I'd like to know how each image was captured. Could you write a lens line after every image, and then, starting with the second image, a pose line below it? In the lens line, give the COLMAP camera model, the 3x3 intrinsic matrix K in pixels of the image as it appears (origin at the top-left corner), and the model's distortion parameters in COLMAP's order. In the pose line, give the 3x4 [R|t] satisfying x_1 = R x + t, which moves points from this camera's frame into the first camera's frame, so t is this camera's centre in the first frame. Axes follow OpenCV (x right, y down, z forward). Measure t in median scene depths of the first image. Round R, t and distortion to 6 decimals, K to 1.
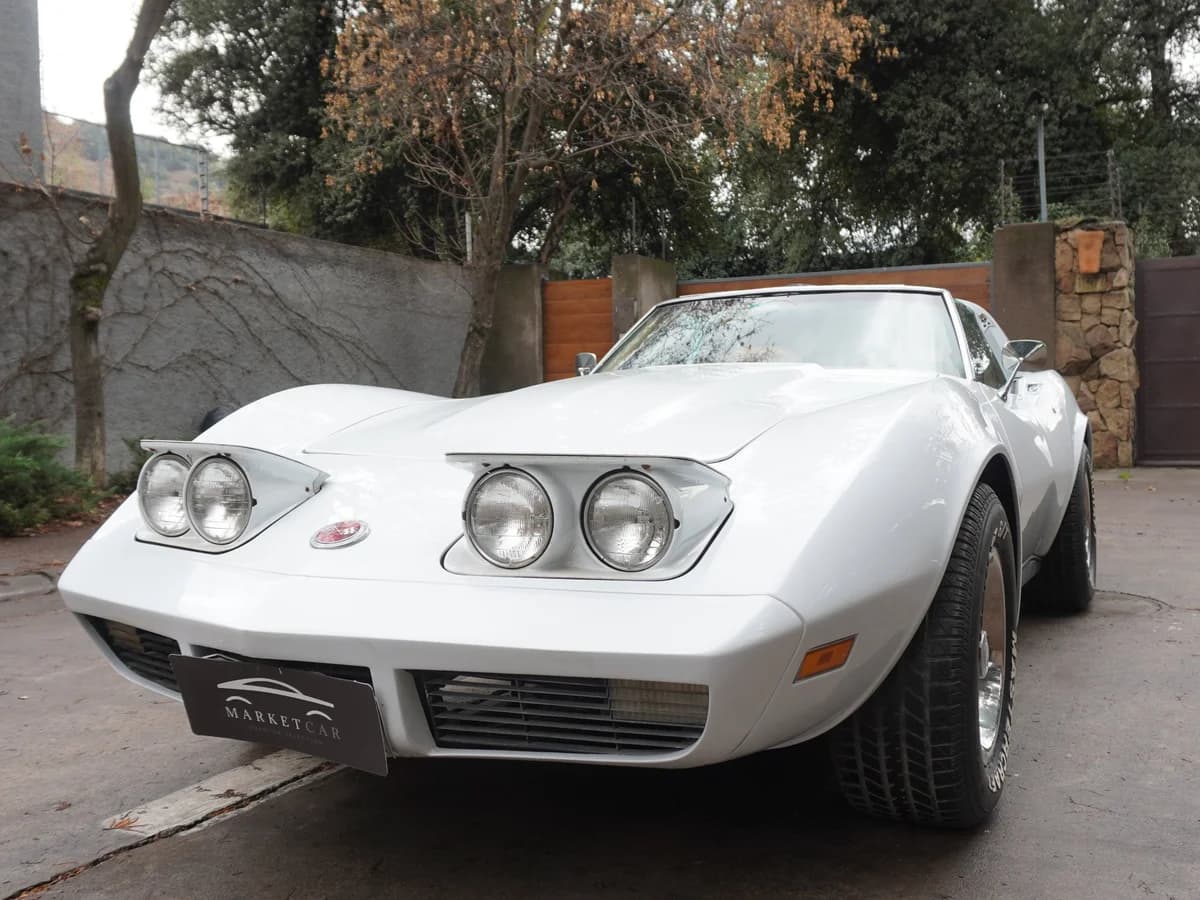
lens RADIAL K [[1196.2, 0, 600.0], [0, 1196.2, 450.0], [0, 0, 1]] dist [-0.056292, 0.048530]
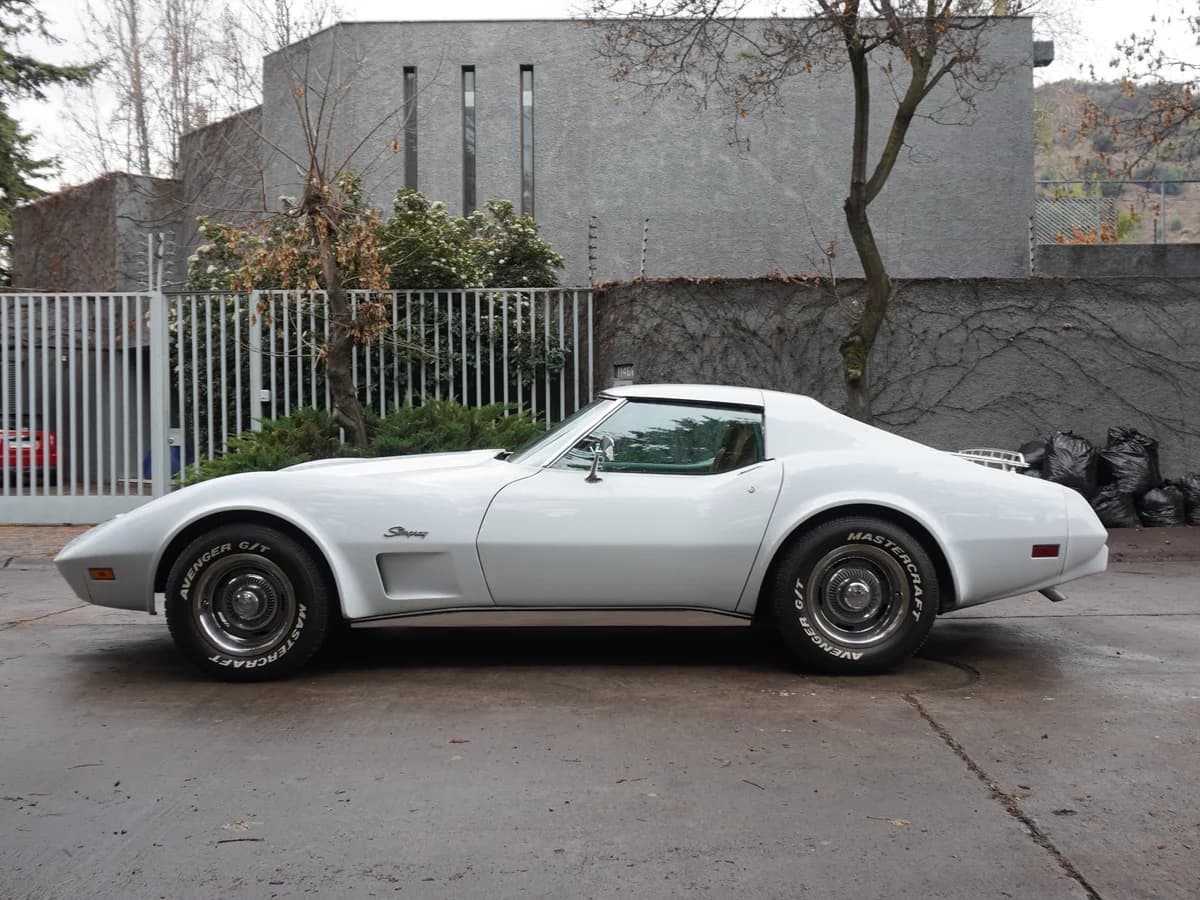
lens RADIAL K [[1196.2, 0, 600.0], [0, 1196.2, 450.0], [0, 0, 1]] dist [-0.056292, 0.048530]
pose [[0.433301, 0.023020, -0.900955, 0.496896], [-0.028685, 0.999520, 0.011743, -0.028727], [0.900793, 0.020756, 0.433753, 0.129527]]
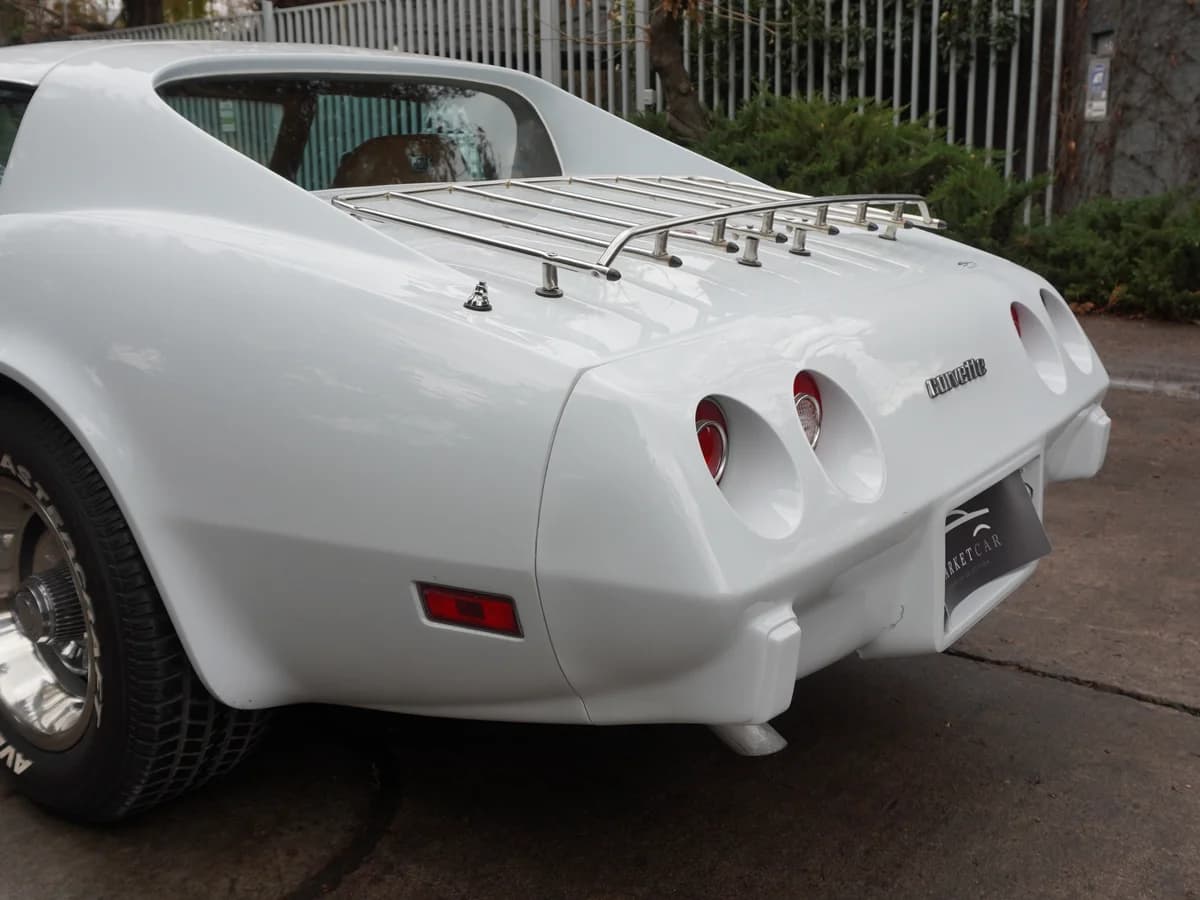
lens RADIAL K [[1196.2, 0, 600.0], [0, 1196.2, 450.0], [0, 0, 1]] dist [-0.056292, 0.048530]
pose [[-0.211424, 0.254693, -0.943627, 0.281846], [-0.017144, 0.964336, 0.264124, -0.037203], [0.977244, 0.072020, -0.199517, 0.497193]]
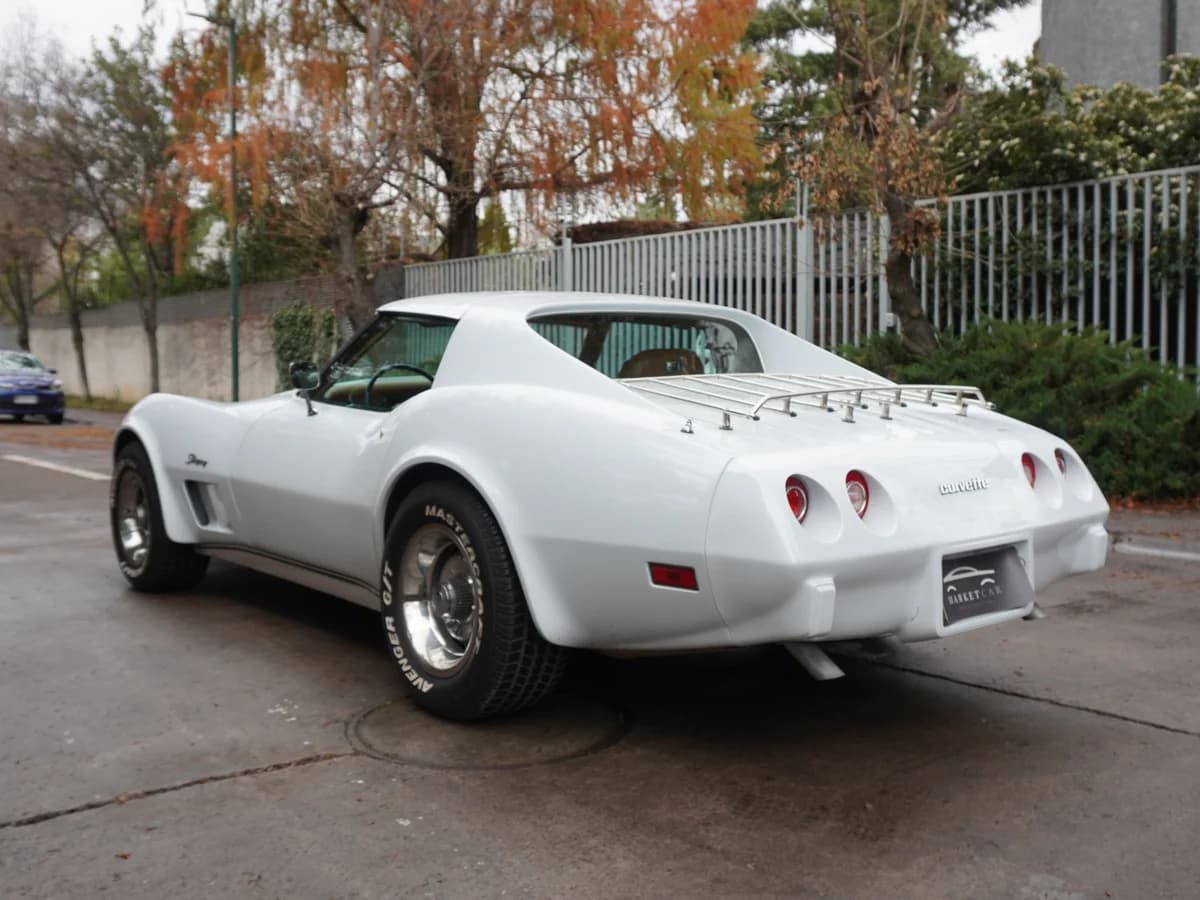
lens RADIAL K [[1196.2, 0, 600.0], [0, 1196.2, 450.0], [0, 0, 1]] dist [-0.056292, 0.048530]
pose [[-0.424435, 0.076688, -0.902205, 0.394646], [-0.022809, 0.995185, 0.095321, -0.038088], [0.905171, 0.061036, -0.420643, 0.546844]]
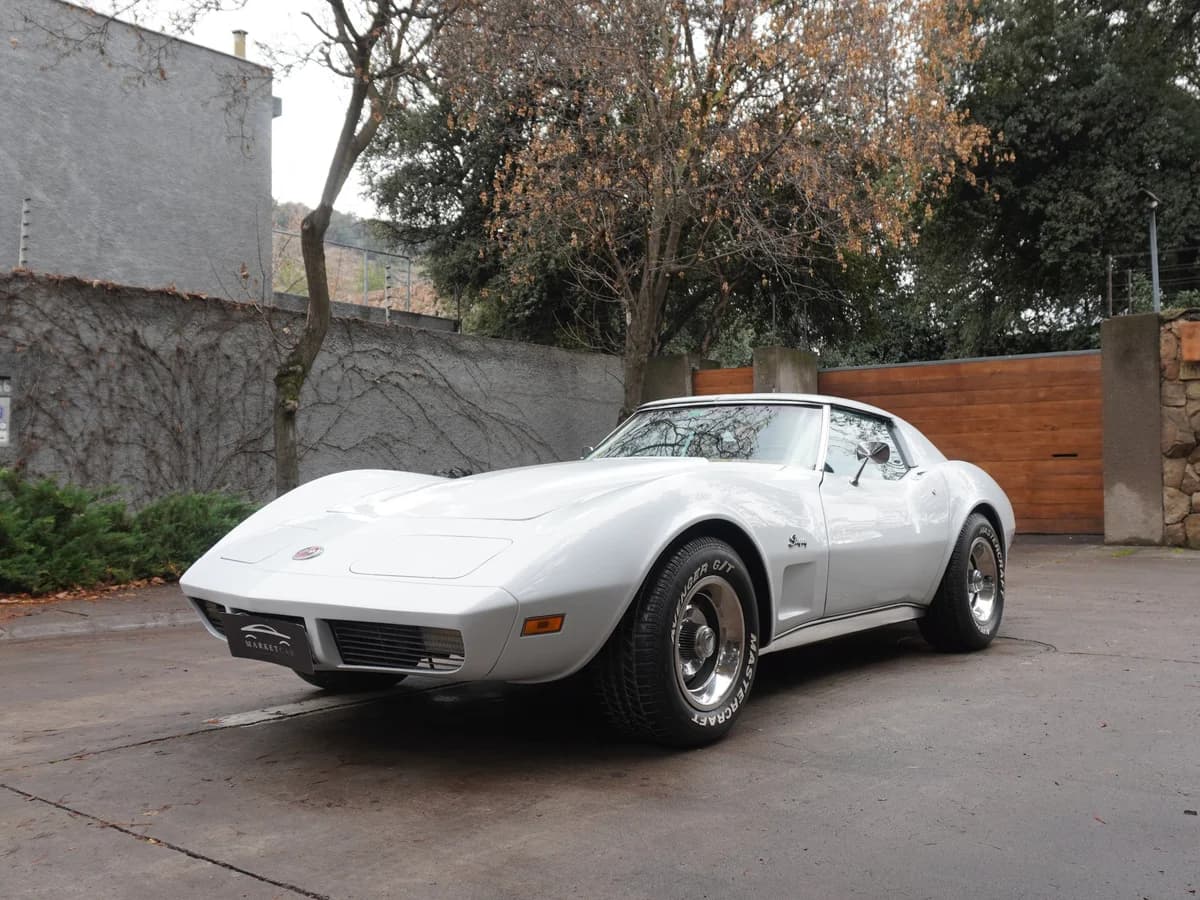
lens RADIAL K [[1196.2, 0, 600.0], [0, 1196.2, 450.0], [0, 0, 1]] dist [-0.056292, 0.048530]
pose [[0.982483, 0.004718, -0.186290, 0.096030], [-0.016390, 0.997993, -0.061163, 0.002549], [0.185628, 0.063145, 0.980589, -0.127146]]
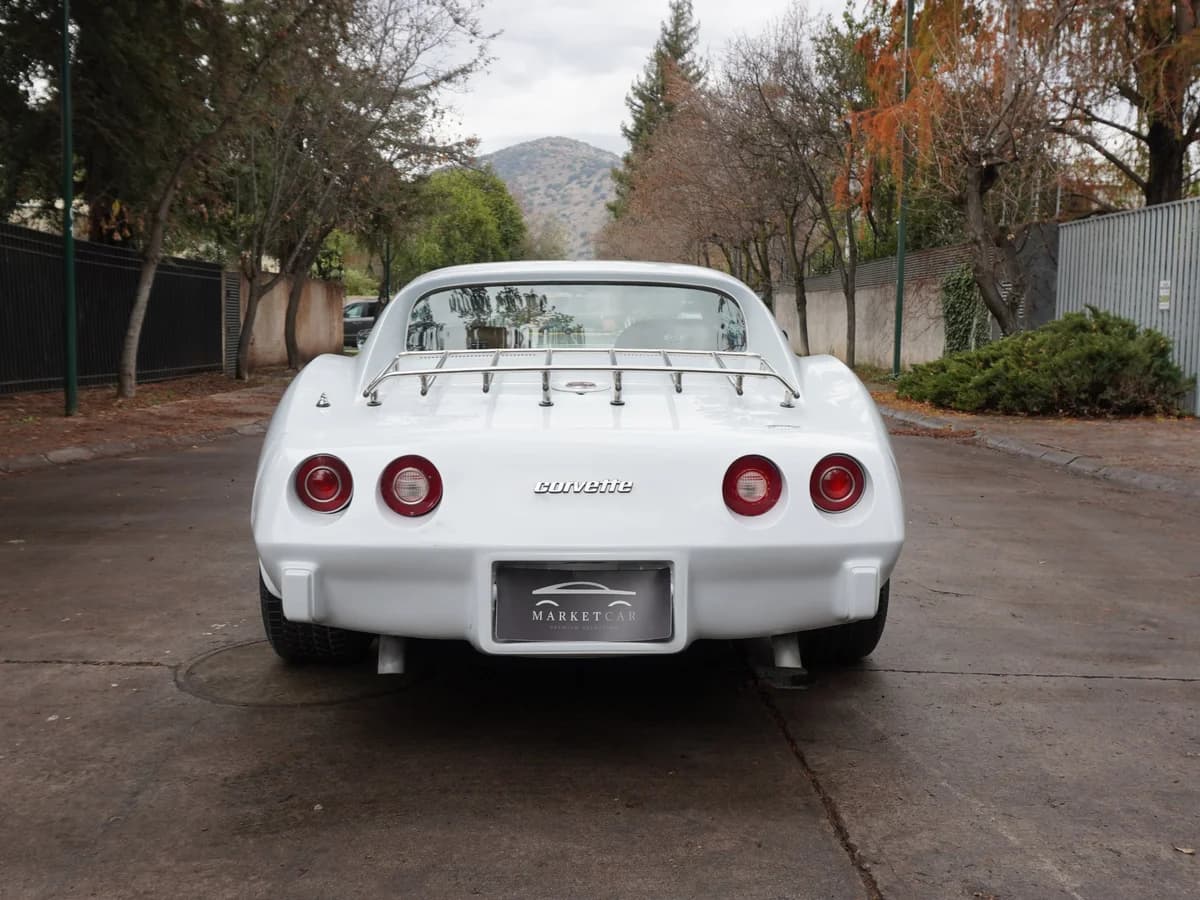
lens RADIAL K [[1196.2, 0, 600.0], [0, 1196.2, 450.0], [0, 0, 1]] dist [-0.056292, 0.048530]
pose [[-0.888800, 0.051991, -0.455337, 0.226591], [-0.012871, 0.990321, 0.138199, -0.044198], [0.458115, 0.128692, -0.879528, 0.702337]]
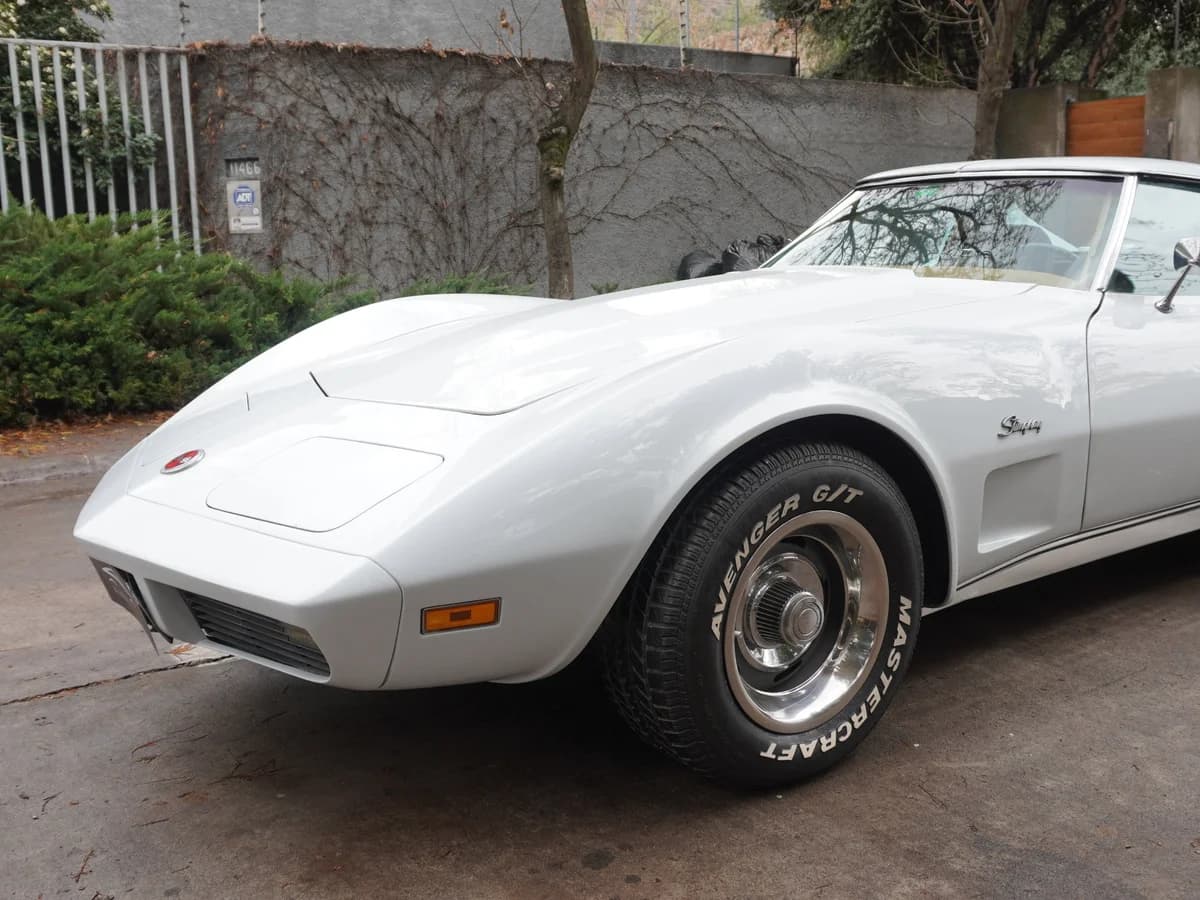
lens RADIAL K [[1196.2, 0, 600.0], [0, 1196.2, 450.0], [0, 0, 1]] dist [-0.056292, 0.048530]
pose [[0.871453, 0.074849, -0.484734, 0.126728], [-0.000489, 0.988420, 0.151745, -0.021859], [0.490479, -0.132001, 0.861398, 0.021897]]
